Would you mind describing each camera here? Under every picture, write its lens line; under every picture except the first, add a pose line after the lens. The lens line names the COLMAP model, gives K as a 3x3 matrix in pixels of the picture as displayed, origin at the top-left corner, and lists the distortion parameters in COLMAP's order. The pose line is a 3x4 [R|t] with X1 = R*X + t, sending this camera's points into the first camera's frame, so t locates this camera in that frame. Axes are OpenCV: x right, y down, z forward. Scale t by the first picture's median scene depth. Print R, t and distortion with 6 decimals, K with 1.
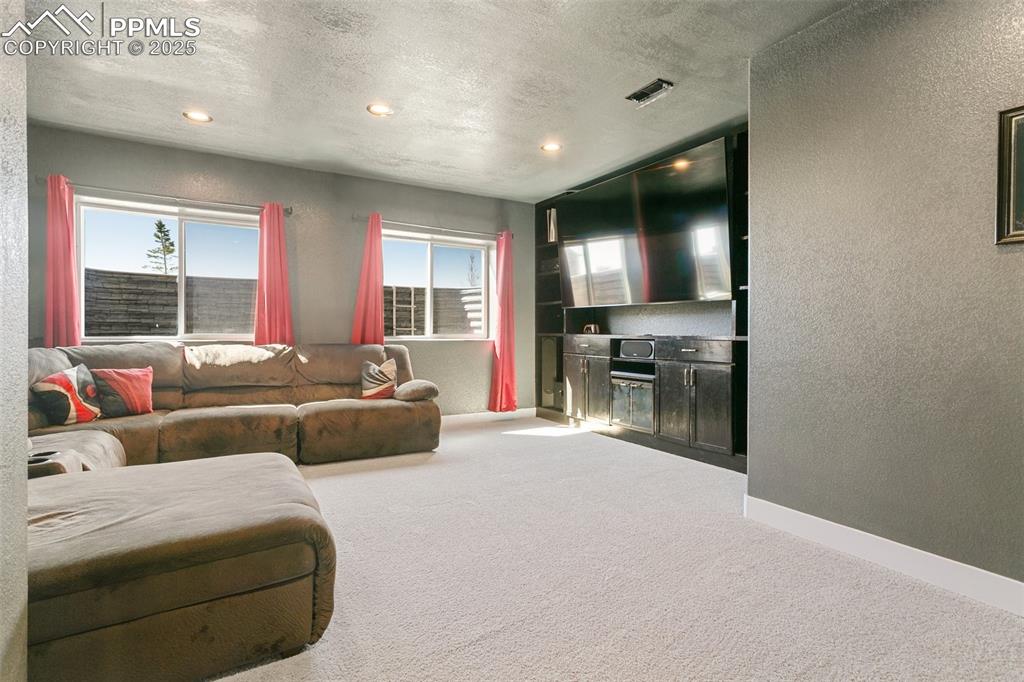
lens RADIAL K [[491.0, 0, 504.1], [0, 491.0, 331.5], [0, 0, 1]] dist [0.002208, -0.000183]
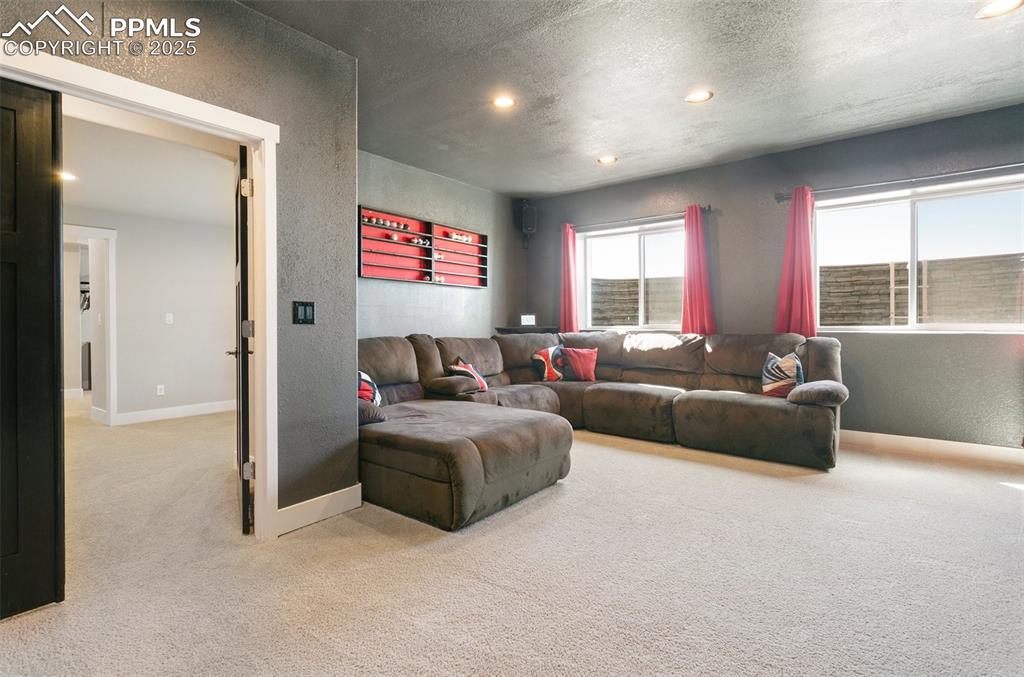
lens RADIAL K [[484.0, 0, 508.5], [0, 484.0, 320.4], [0, 0, 1]] dist [-0.001368, -0.000160]
pose [[0.369961, -0.008759, -0.929006, 0.395948], [0.007421, 0.999952, -0.006472, -0.000052], [0.929018, -0.004500, 0.370008, 0.226486]]
